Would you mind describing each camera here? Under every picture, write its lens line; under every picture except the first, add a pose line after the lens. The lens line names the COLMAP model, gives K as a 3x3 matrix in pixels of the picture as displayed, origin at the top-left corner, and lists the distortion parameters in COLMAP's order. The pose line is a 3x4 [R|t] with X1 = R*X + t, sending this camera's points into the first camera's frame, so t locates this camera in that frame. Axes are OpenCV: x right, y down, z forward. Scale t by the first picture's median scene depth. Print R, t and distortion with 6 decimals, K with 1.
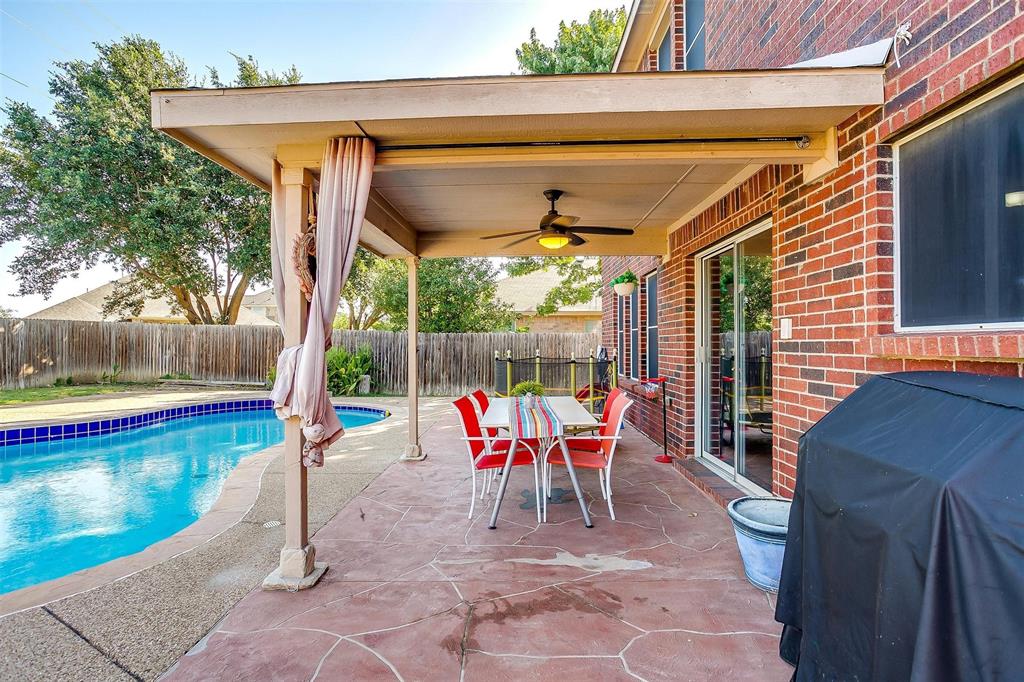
lens RADIAL K [[499.3, 0, 506.2], [0, 499.3, 335.9], [0, 0, 1]] dist [-0.020531, 0.012799]
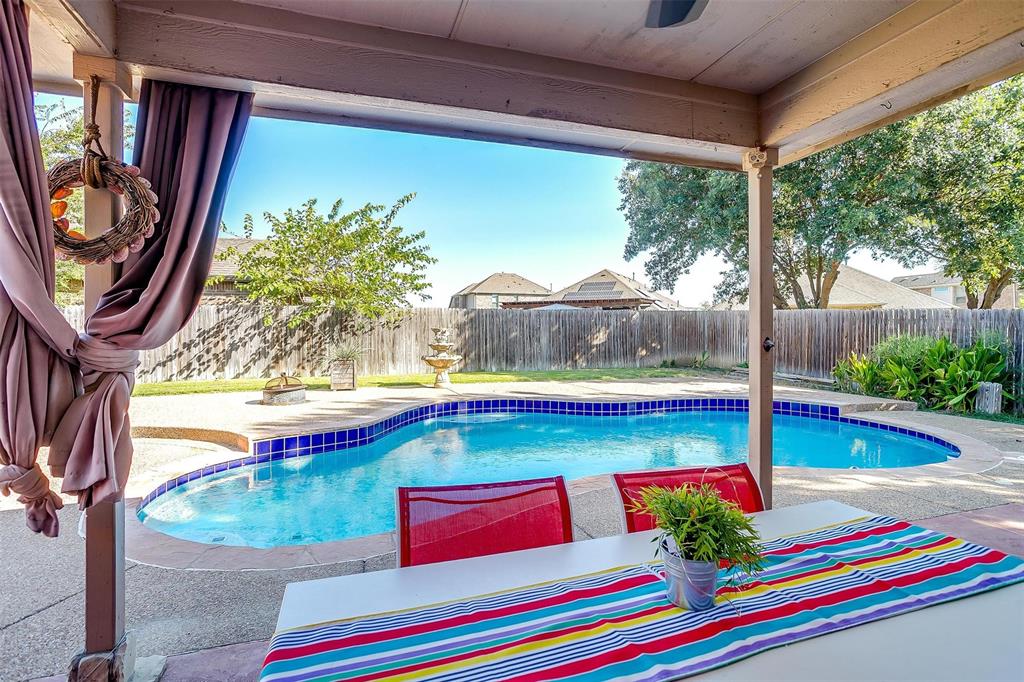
lens RADIAL K [[499.3, 0, 517.2], [0, 499.3, 327.1], [0, 0, 1]] dist [-0.020531, 0.012799]
pose [[0.351609, -0.007013, -0.936121, 0.076247], [0.017652, 0.999844, -0.000861, 0.001058], [0.935981, -0.016222, 0.351678, 0.236648]]
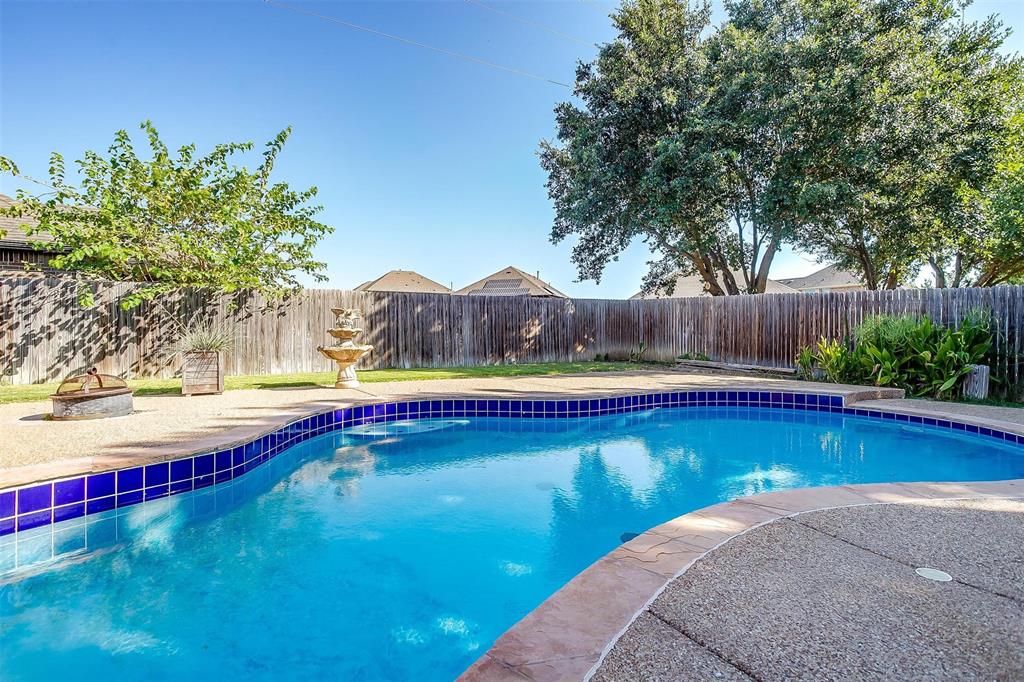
lens RADIAL K [[499.3, 0, 511.9], [0, 499.3, 333.9], [0, 0, 1]] dist [-0.020531, 0.012799]
pose [[0.528804, -0.003298, -0.848737, -0.083809], [0.021720, 0.999718, 0.009647, 0.025871], [0.848466, -0.023536, 0.528727, 0.254831]]
